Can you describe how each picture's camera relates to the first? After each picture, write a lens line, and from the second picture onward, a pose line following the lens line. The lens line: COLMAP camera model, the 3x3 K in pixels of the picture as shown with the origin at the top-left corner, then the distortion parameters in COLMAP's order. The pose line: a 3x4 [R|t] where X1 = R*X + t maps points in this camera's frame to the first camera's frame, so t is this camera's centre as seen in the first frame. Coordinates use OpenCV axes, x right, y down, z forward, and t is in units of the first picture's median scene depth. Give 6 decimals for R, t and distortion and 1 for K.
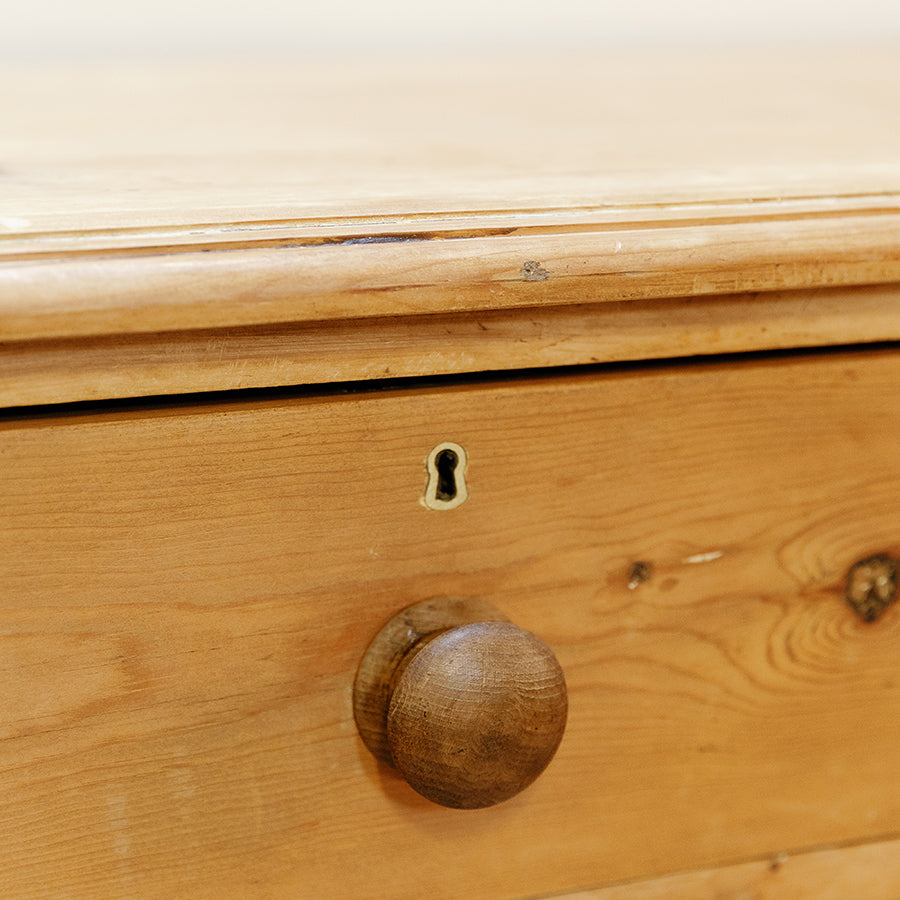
lens RADIAL K [[2378.8, 0, 449.9], [0, 2378.8, 451.5], [0, 0, 1]] dist [-0.028681, 0.000000]
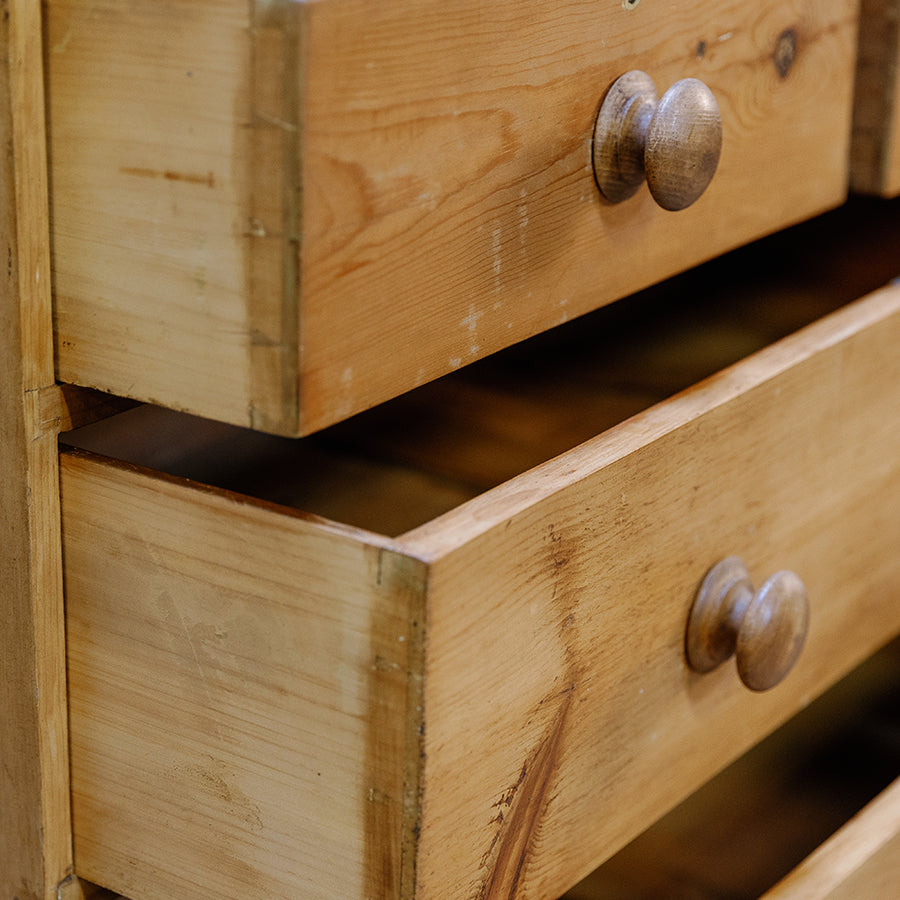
lens RADIAL K [[2378.8, 0, 449.4], [0, 2378.8, 451.1], [0, 0, 1]] dist [-0.028681, 0.000000]
pose [[0.839706, -0.181121, 0.511947, -0.884507], [0.117255, 0.980973, 0.154733, 0.051126], [-0.530232, -0.069902, 0.844966, -0.180916]]
